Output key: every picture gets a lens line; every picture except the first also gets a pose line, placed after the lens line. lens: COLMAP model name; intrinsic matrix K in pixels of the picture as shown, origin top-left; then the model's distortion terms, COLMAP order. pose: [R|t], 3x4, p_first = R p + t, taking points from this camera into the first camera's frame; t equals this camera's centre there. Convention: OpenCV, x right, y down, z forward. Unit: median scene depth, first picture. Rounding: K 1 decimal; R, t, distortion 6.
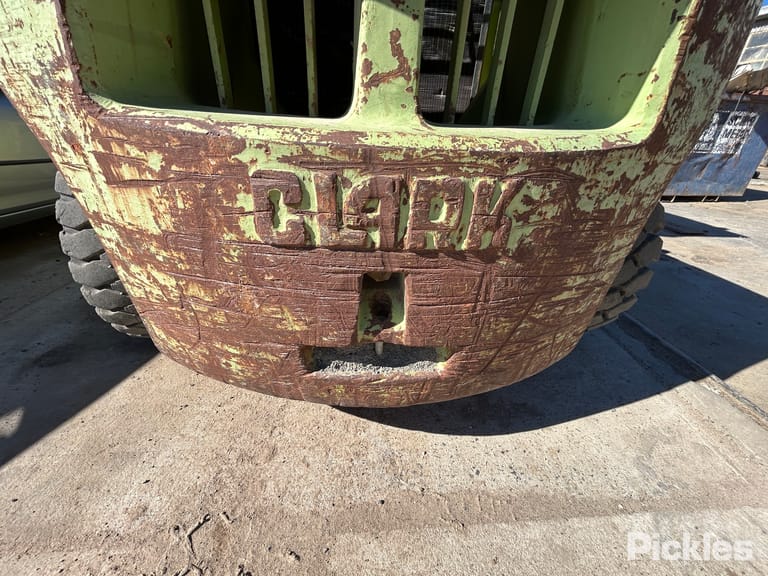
lens RADIAL K [[310.1, 0, 382.3], [0, 310.1, 286.5], [0, 0, 1]] dist [-0.000975, 0.000303]
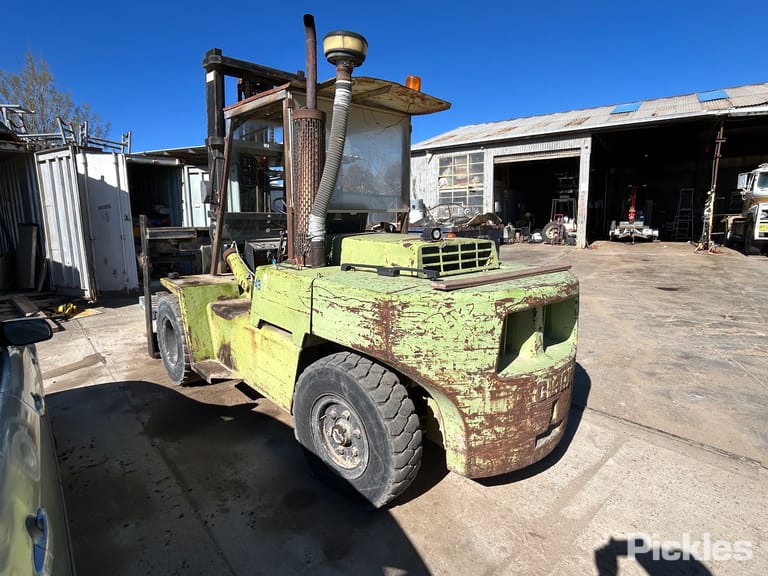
lens RADIAL K [[425.8, 0, 382.0], [0, 425.8, 285.0], [0, 0, 1]] dist [-0.004025, 0.000546]
pose [[0.778392, -0.146023, 0.610560, -3.624614], [0.320027, 0.929008, -0.185813, -0.840710], [-0.540082, 0.340031, 0.769864, -1.738132]]
